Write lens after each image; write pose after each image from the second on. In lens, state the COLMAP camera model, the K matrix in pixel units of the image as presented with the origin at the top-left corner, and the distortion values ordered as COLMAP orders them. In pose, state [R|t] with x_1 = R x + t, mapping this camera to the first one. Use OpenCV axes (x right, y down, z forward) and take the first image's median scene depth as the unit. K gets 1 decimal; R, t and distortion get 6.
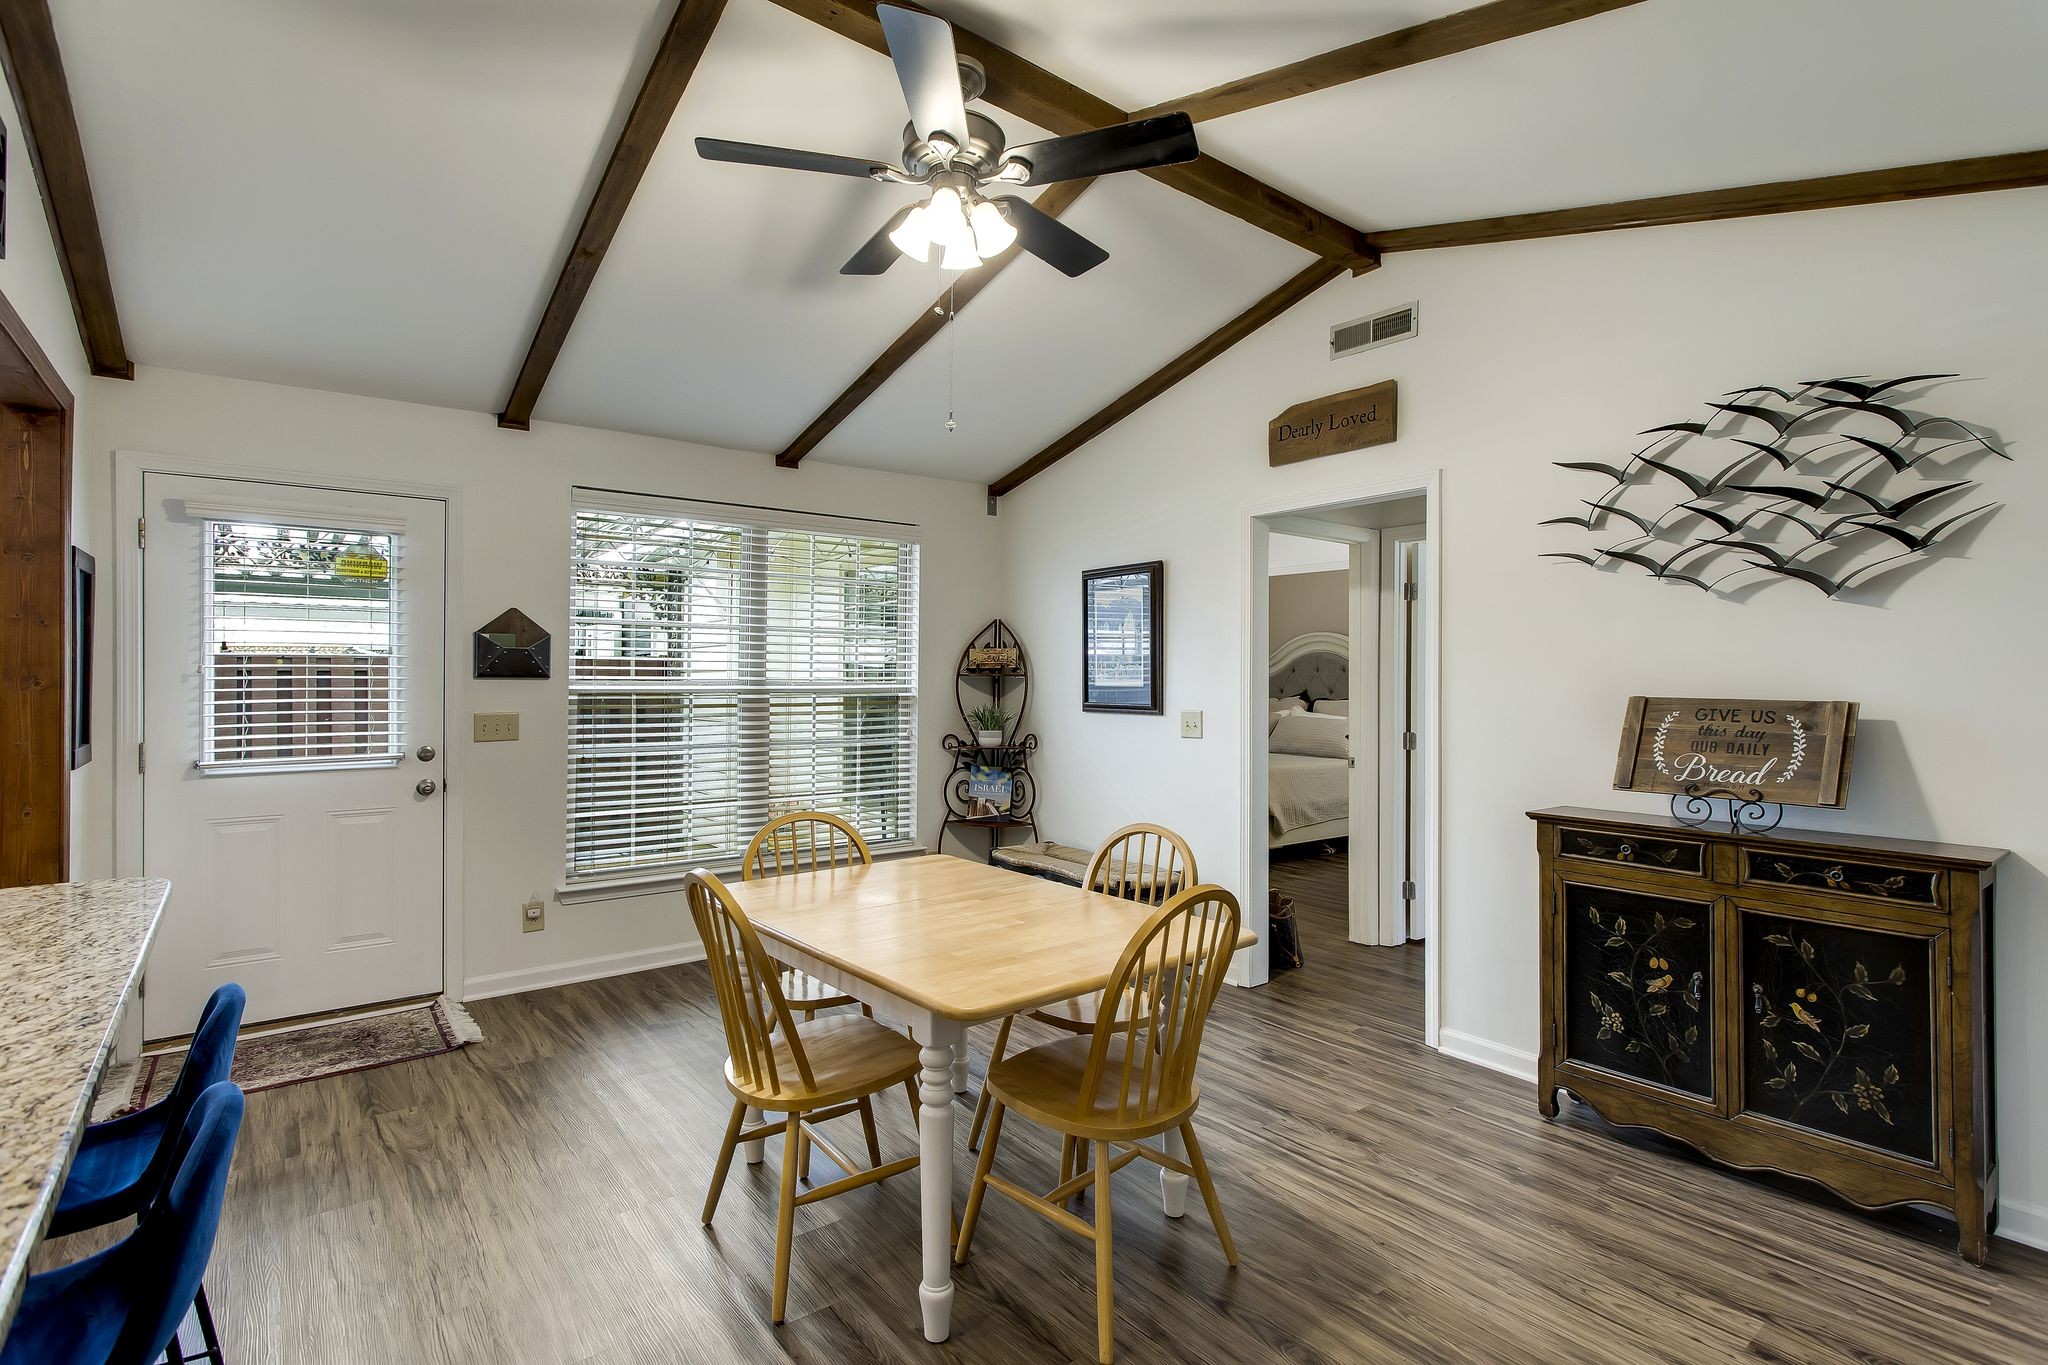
lens RADIAL K [[986.9, 0, 1022.4], [0, 986.9, 695.3], [0, 0, 1]] dist [-0.011550, 0.005572]
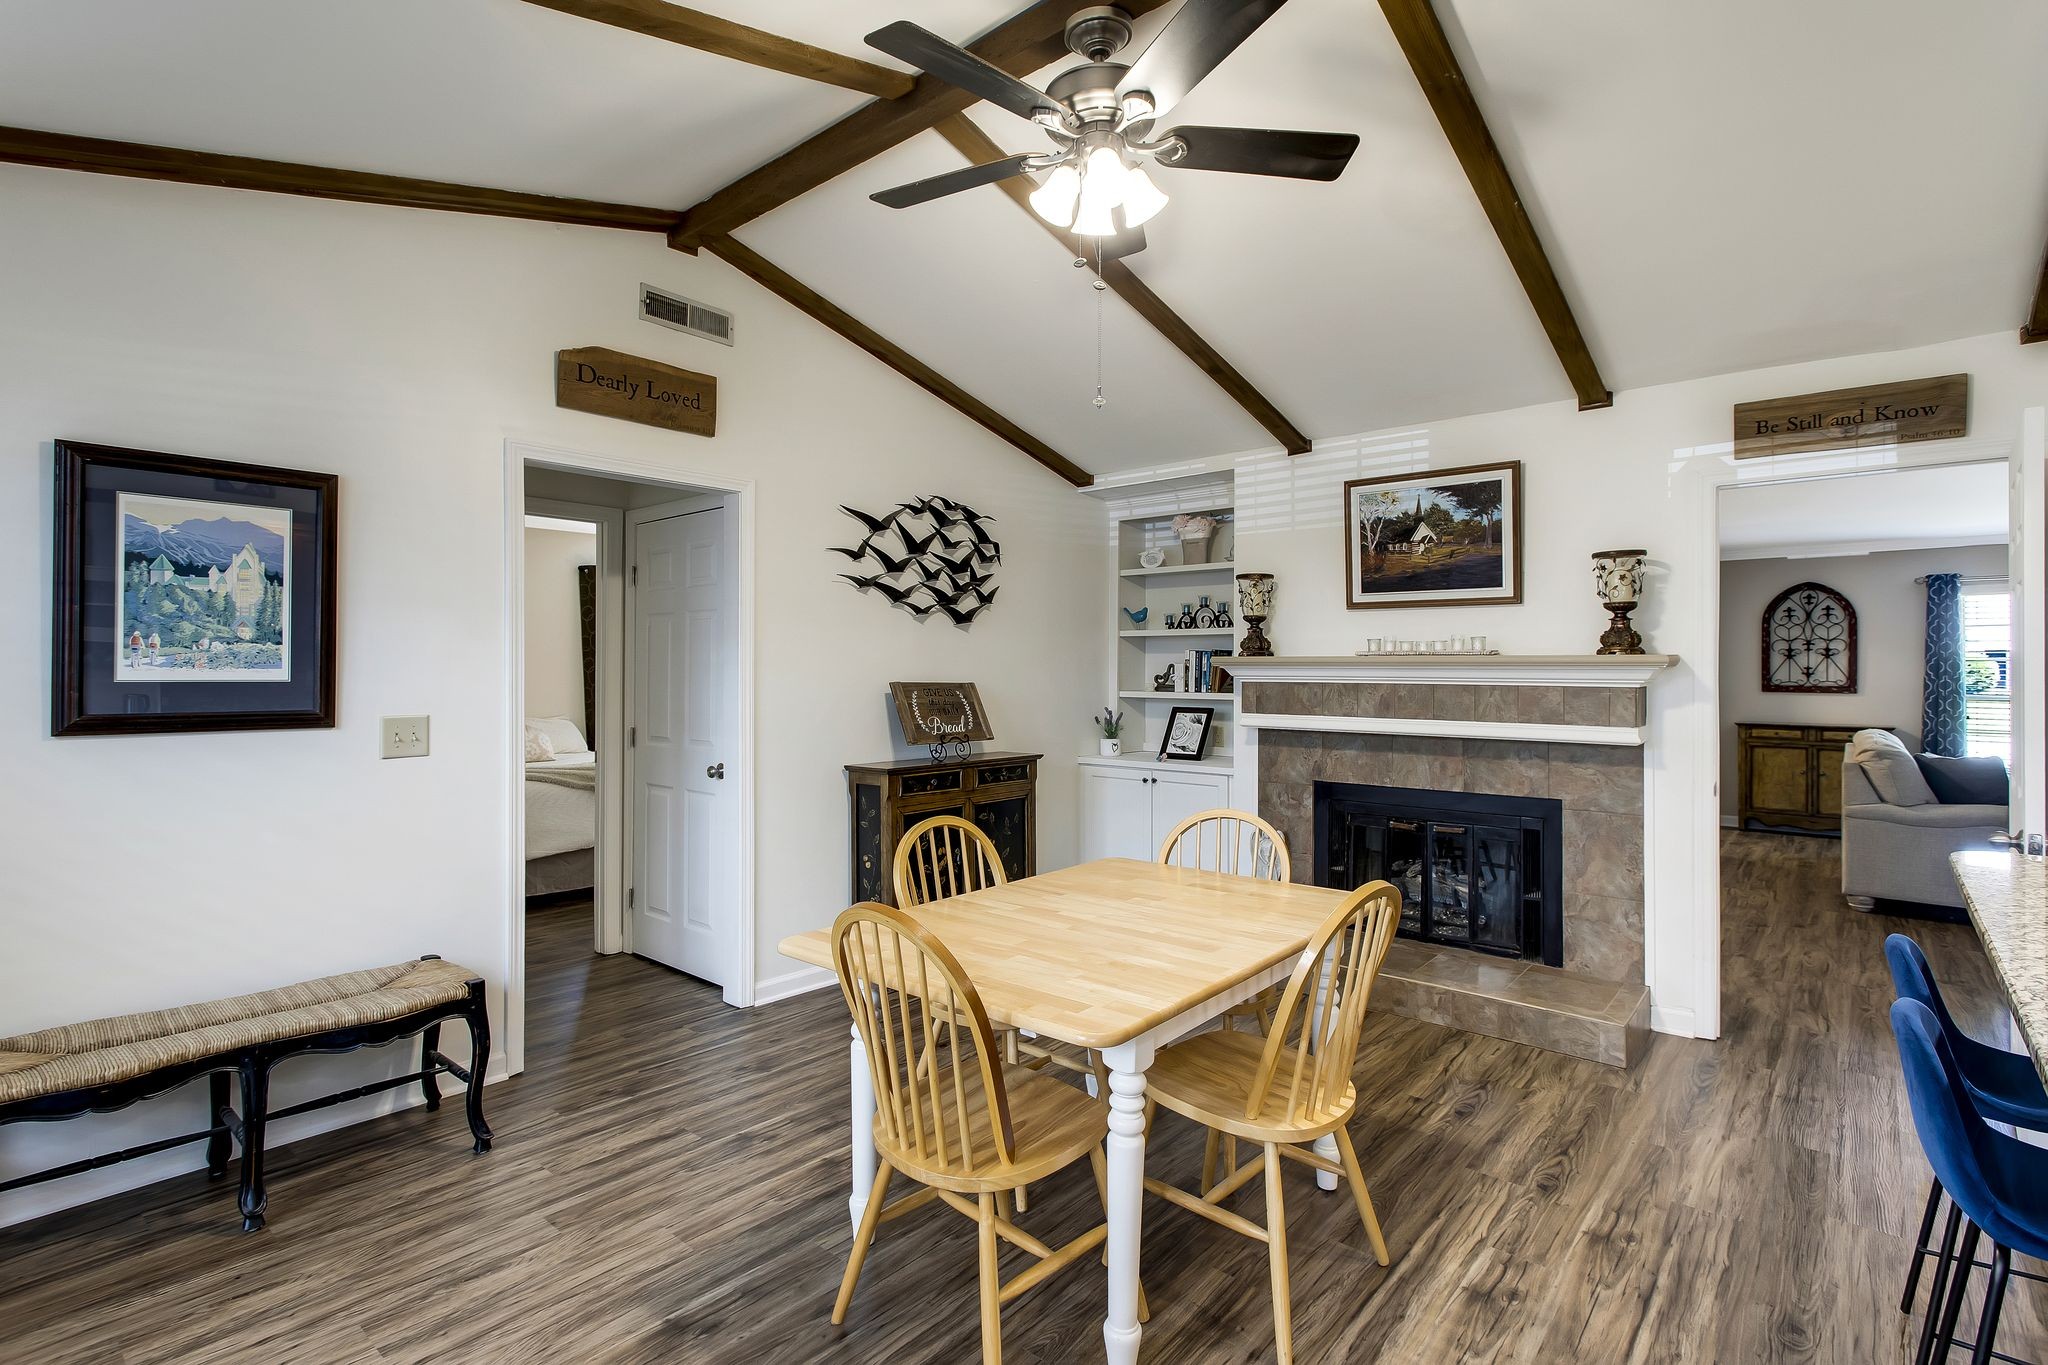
lens RADIAL K [[986.9, 0, 1025.7], [0, 986.9, 666.1], [0, 0, 1]] dist [-0.011550, 0.005572]
pose [[-0.187194, -0.000518, 0.982323, -0.653869], [0.010550, 0.999941, 0.002538, -0.017506], [-0.982266, 0.010838, -0.187177, 0.829360]]
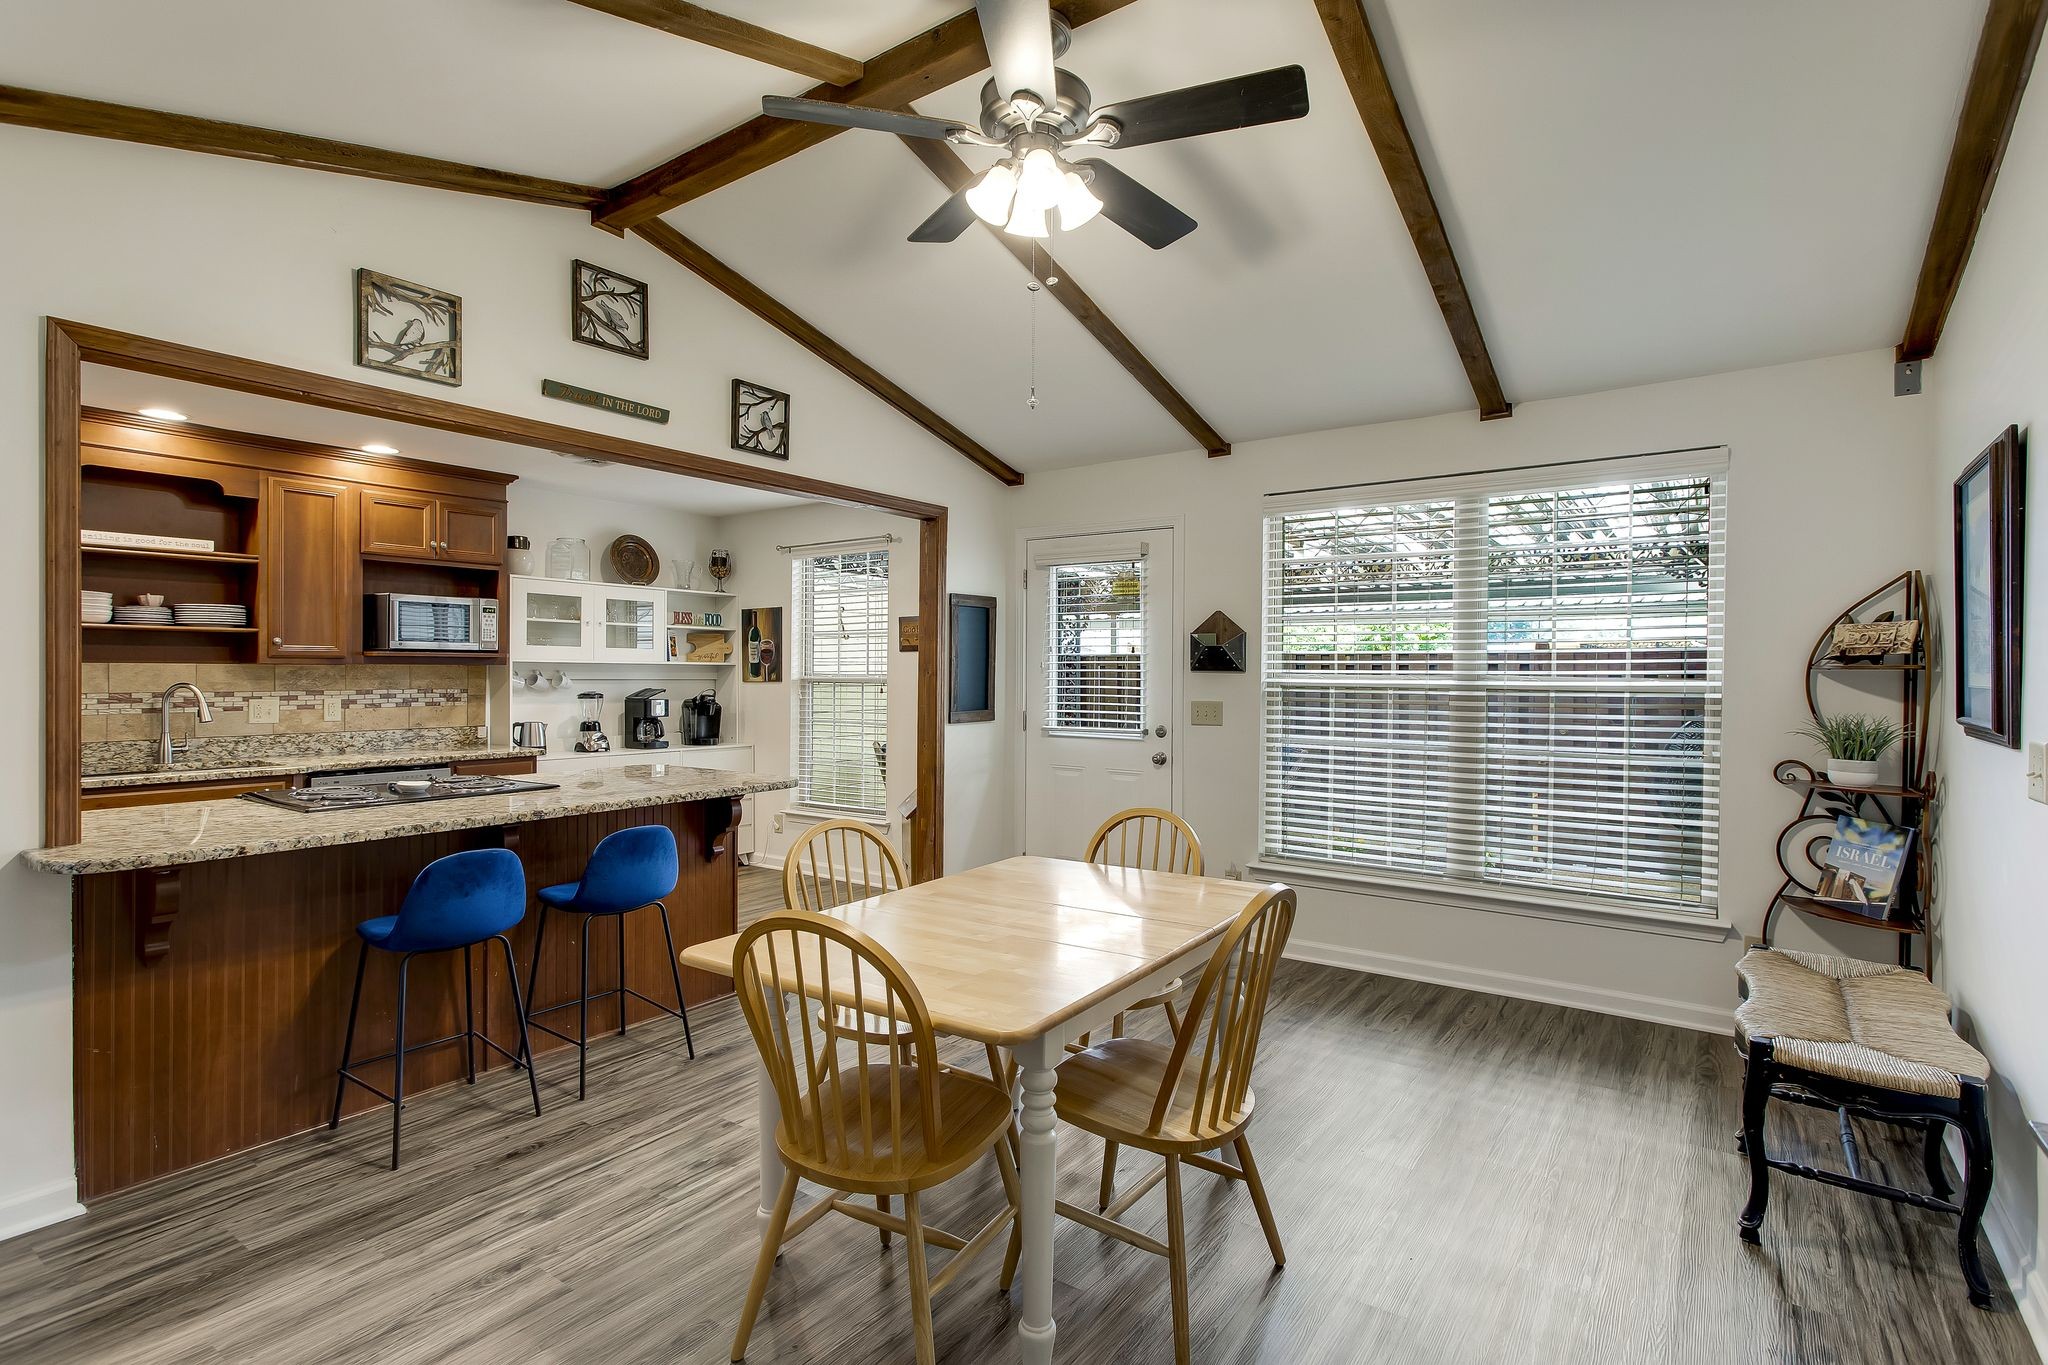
lens RADIAL K [[986.9, 0, 1028.4], [0, 986.9, 671.1], [0, 0, 1]] dist [-0.011550, 0.005572]
pose [[0.277641, 0.000780, -0.960685, 0.565642], [-0.017773, 0.999833, -0.004325, -0.009247], [0.960521, 0.018275, 0.277608, 0.494330]]
